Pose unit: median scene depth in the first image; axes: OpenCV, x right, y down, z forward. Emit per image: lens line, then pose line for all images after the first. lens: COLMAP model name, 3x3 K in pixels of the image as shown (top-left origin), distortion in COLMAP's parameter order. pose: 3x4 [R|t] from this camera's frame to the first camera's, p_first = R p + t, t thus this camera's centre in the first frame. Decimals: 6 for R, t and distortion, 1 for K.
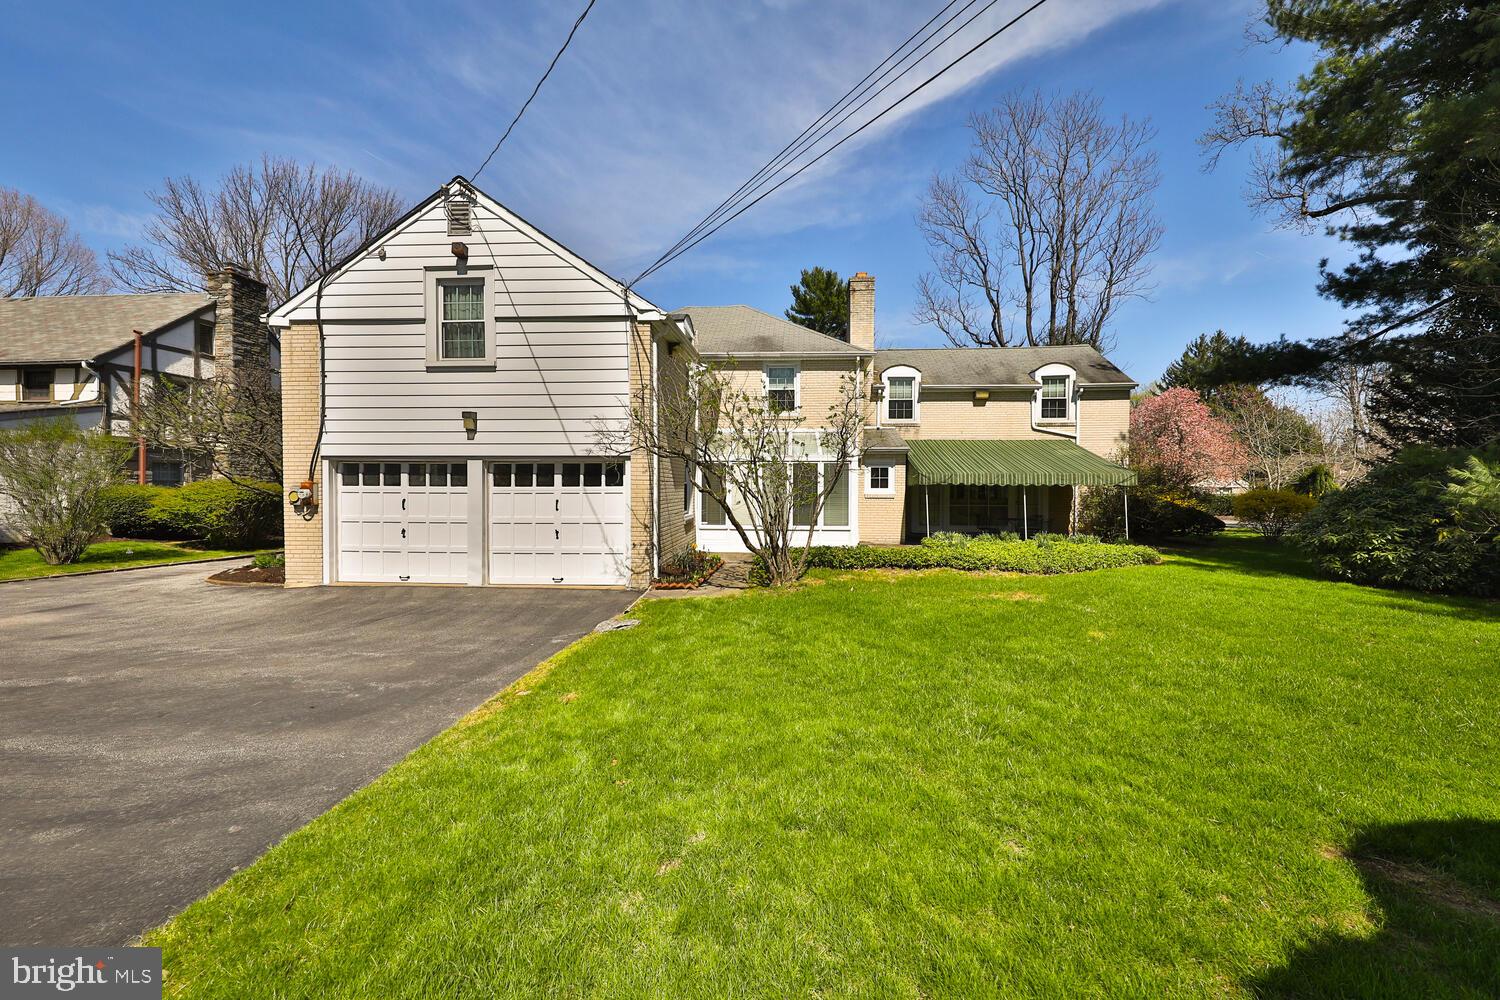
lens RADIAL K [[568.8, 0, 746.3], [0, 568.8, 493.7], [0, 0, 1]] dist [-0.002353, -0.002294]
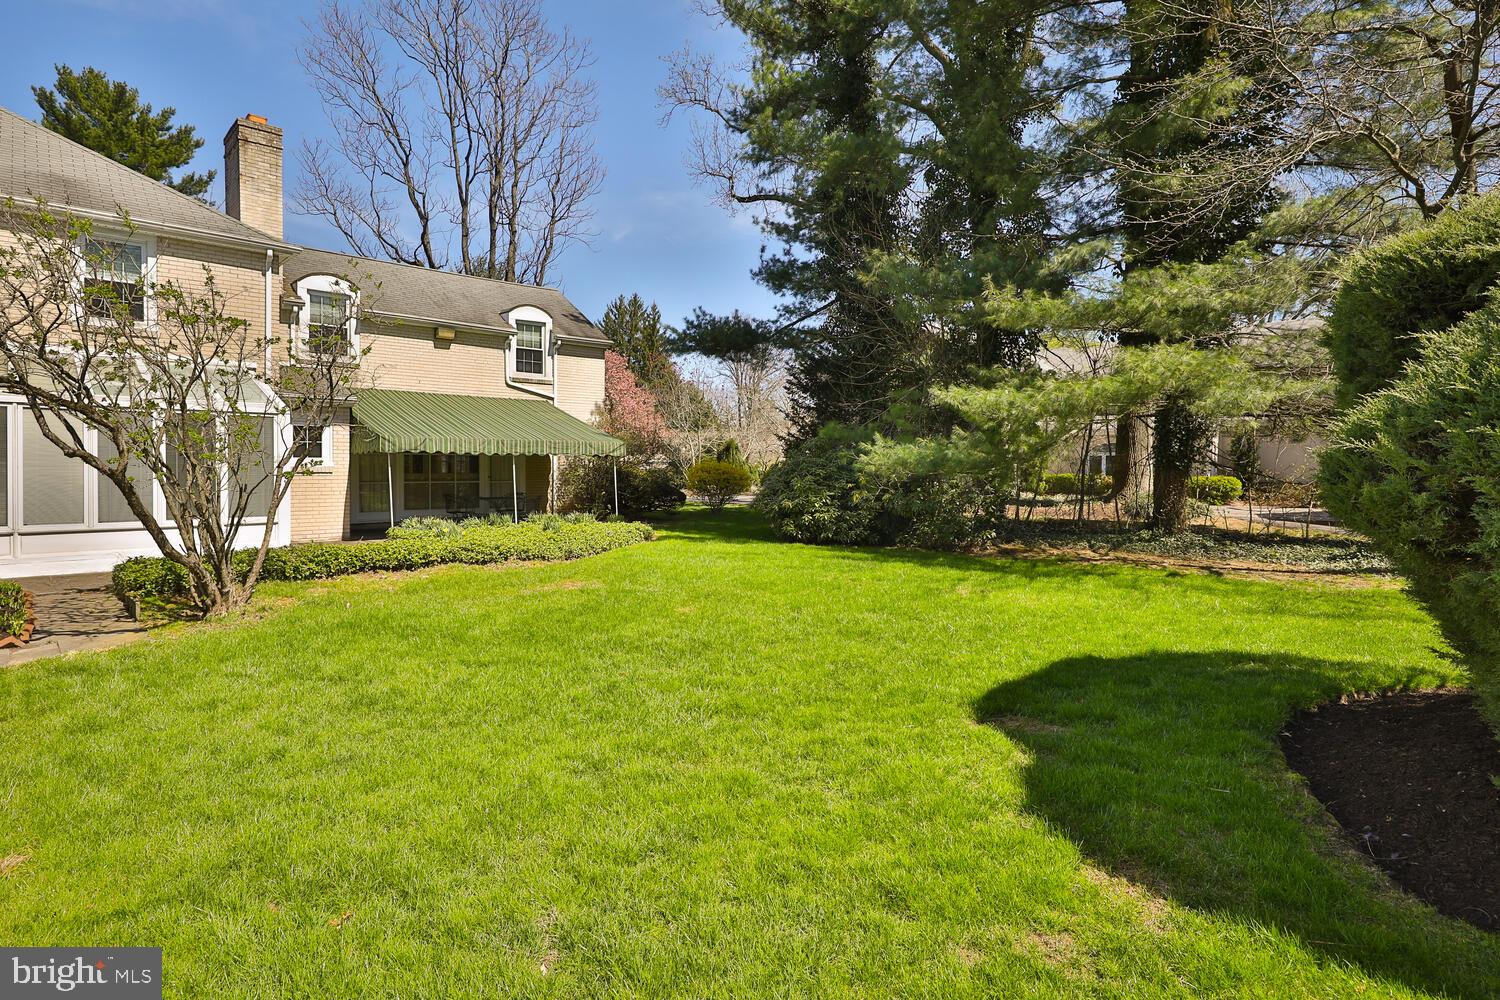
lens RADIAL K [[795.6, 0, 723.4], [0, 795.6, 468.9], [0, 0, 1]] dist [0.004244, -0.000532]
pose [[0.678297, -0.003344, 0.734780, -0.163720], [0.006284, 0.999979, -0.001250, 0.010659], [-0.734761, 0.005465, 0.678304, 0.039392]]
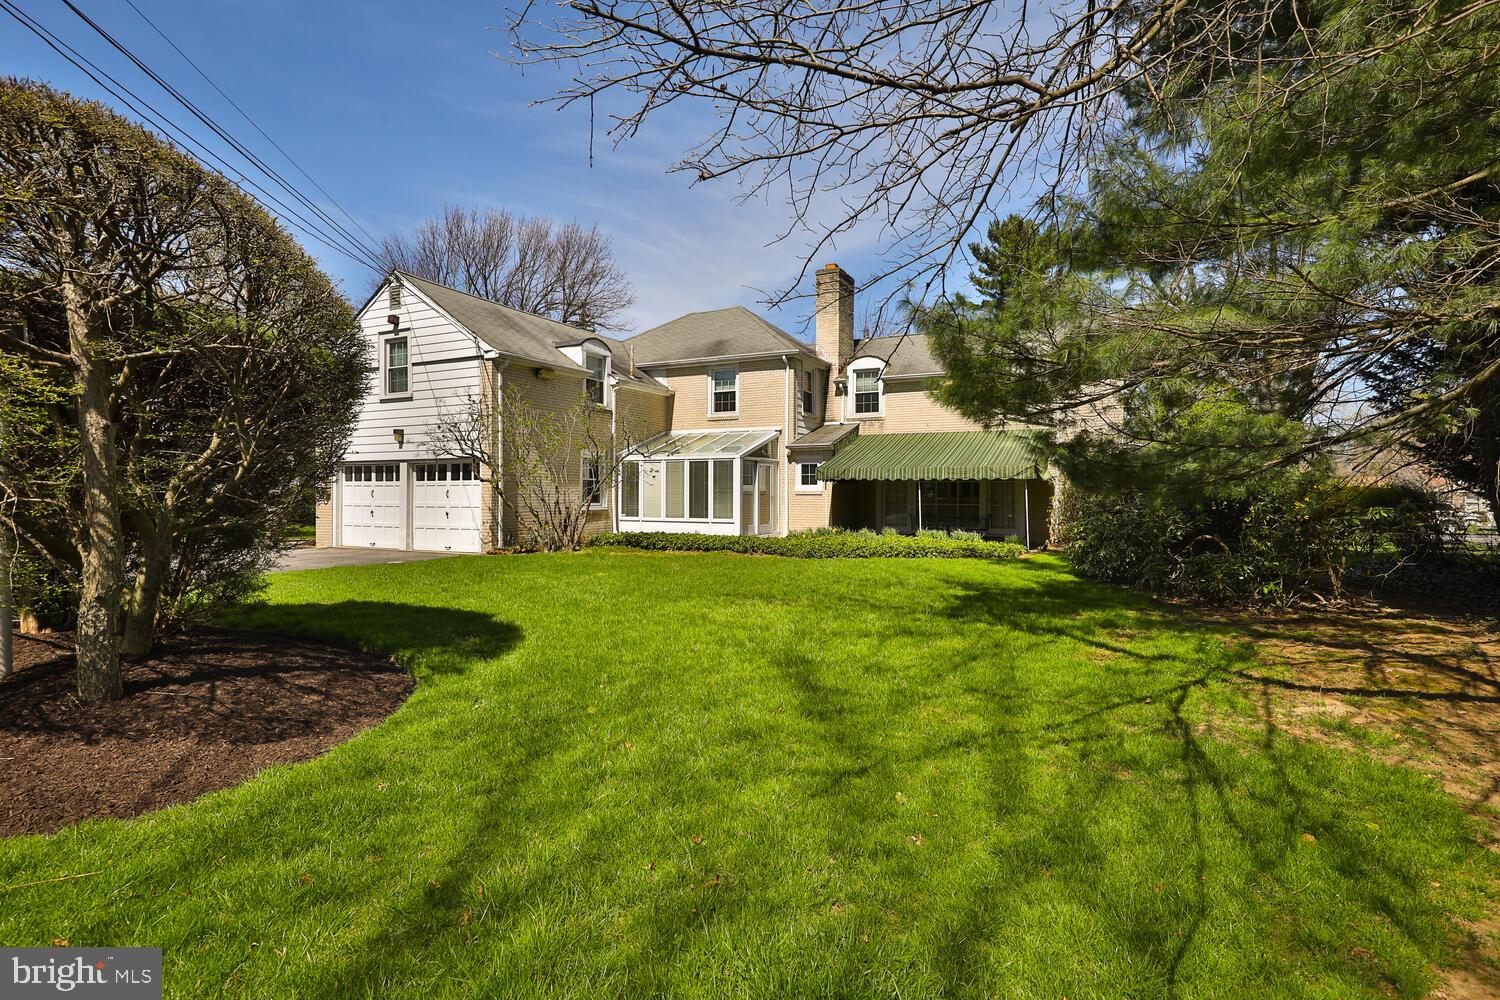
lens RADIAL K [[702.9, 0, 744.0], [0, 702.9, 493.9], [0, 0, 1]] dist [-0.022875, -0.000141]
pose [[0.925359, -0.001006, -0.379090, 0.853977], [-0.004581, 0.999894, -0.013835, 0.035072], [0.379063, 0.014539, 0.925256, -0.266534]]
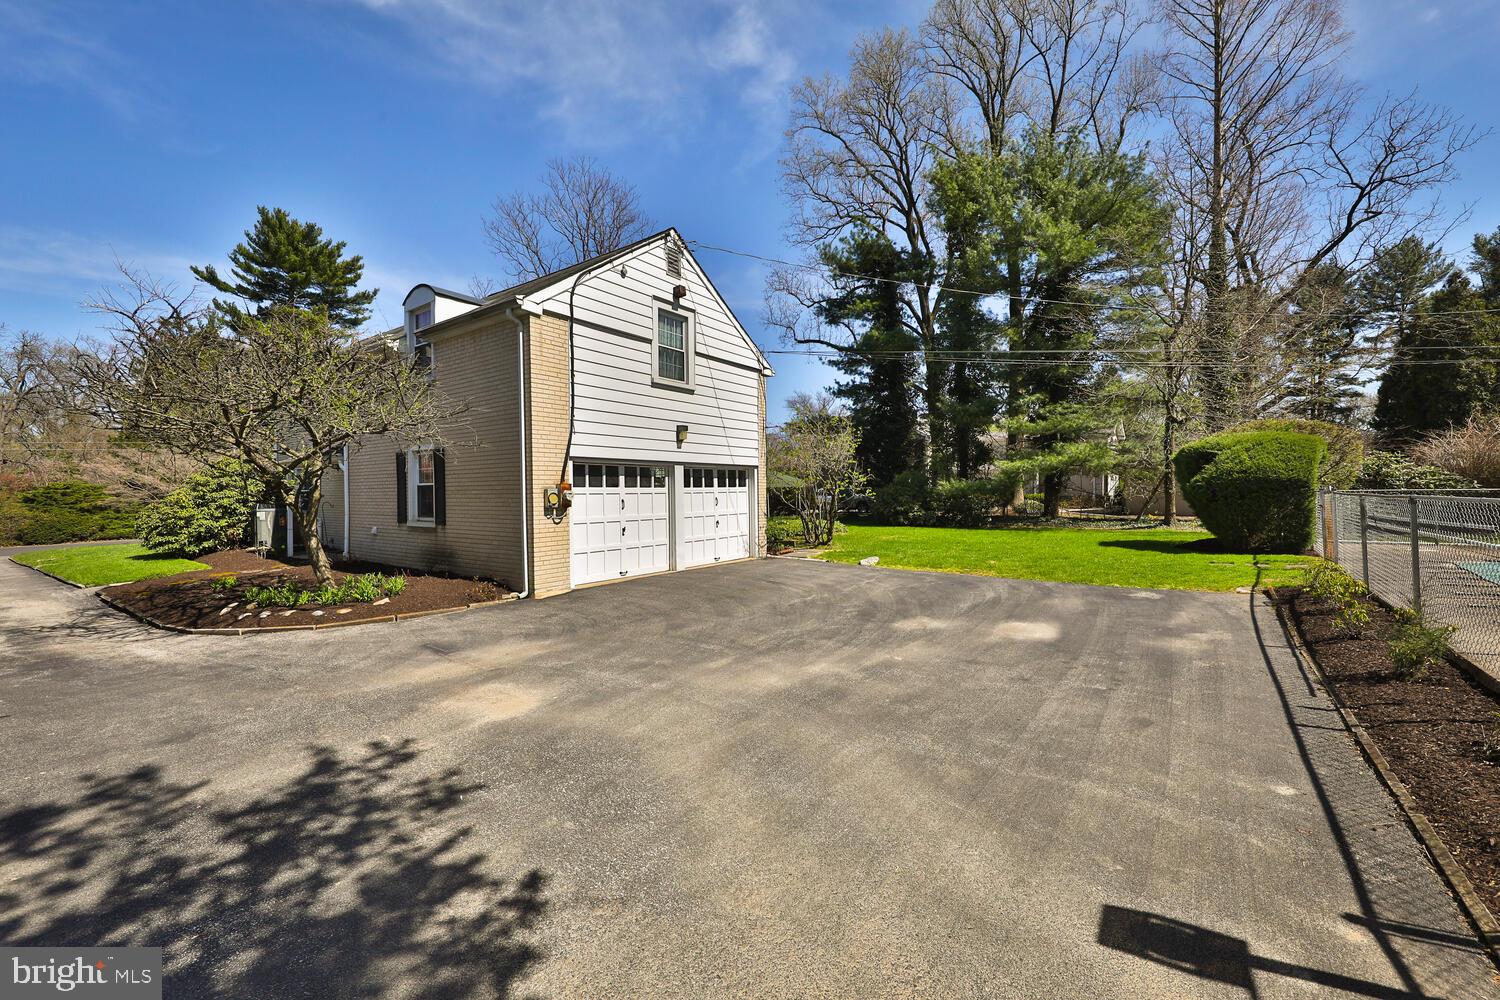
lens RADIAL K [[624.3, 0, 752.0], [0, 624.3, 494.7], [0, 0, 1]] dist [0.000022, 0.000023]
pose [[0.520115, -0.012915, 0.853999, -1.315061], [0.026202, 0.999656, -0.000841, 0.006731], [-0.853694, 0.022814, 0.520275, 0.159282]]
